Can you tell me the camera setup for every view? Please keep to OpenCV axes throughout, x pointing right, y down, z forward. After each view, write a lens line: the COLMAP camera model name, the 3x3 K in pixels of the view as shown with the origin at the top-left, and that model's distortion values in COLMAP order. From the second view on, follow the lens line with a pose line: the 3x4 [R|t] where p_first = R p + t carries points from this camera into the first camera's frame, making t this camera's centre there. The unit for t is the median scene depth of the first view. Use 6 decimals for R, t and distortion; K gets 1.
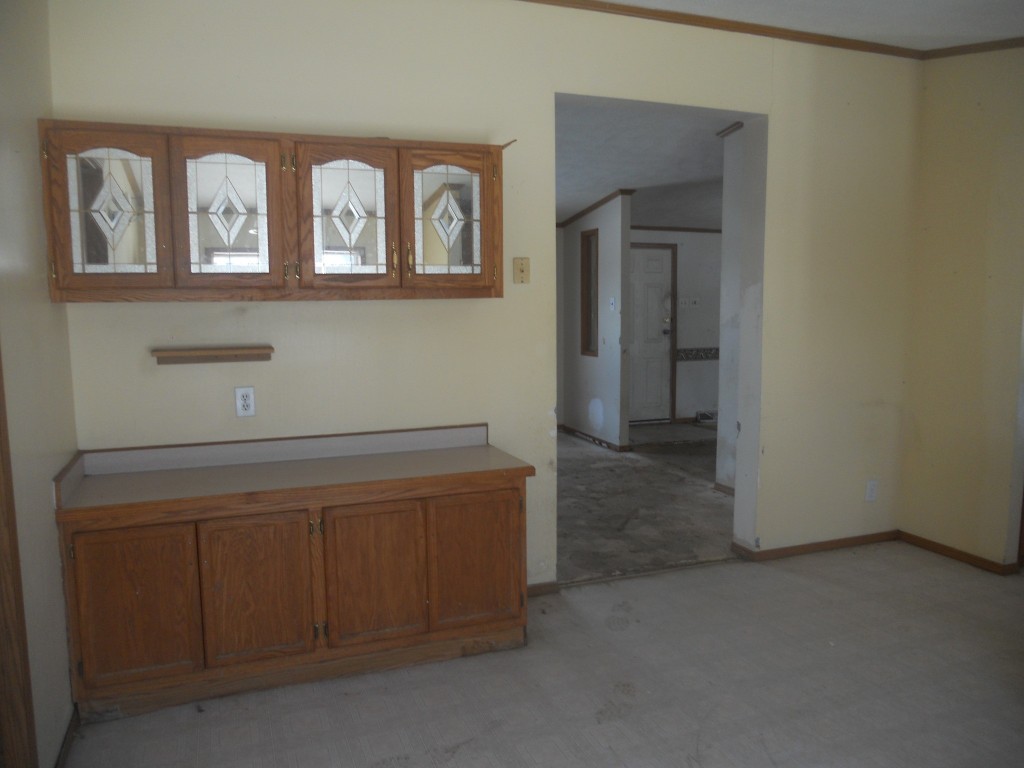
lens RADIAL K [[779.5, 0, 512.0], [0, 779.5, 384.0], [0, 0, 1]] dist [-0.056493, 0.001691]
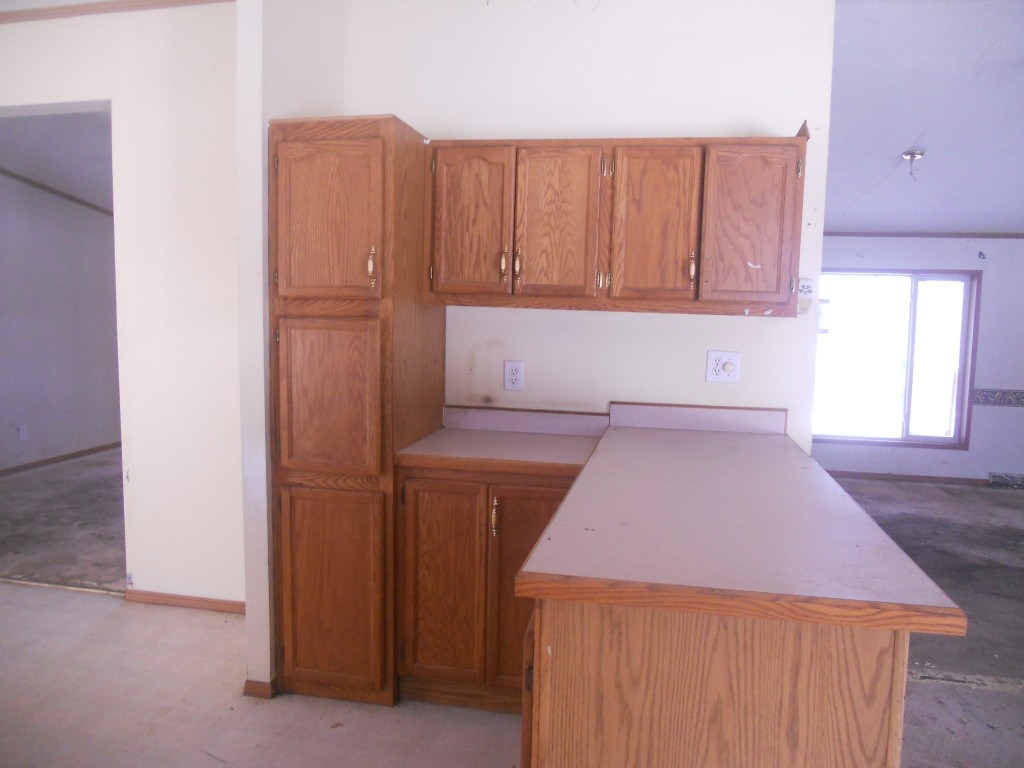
lens RADIAL K [[811.8, 0, 510.6], [0, 811.8, 400.8], [0, 0, 1]] dist [0.001505, 0.000791]
pose [[0.839131, 0.089103, -0.536581, 0.293148], [-0.090476, 0.995613, 0.023839, -0.013123], [0.536351, 0.028544, 0.843512, 0.118366]]
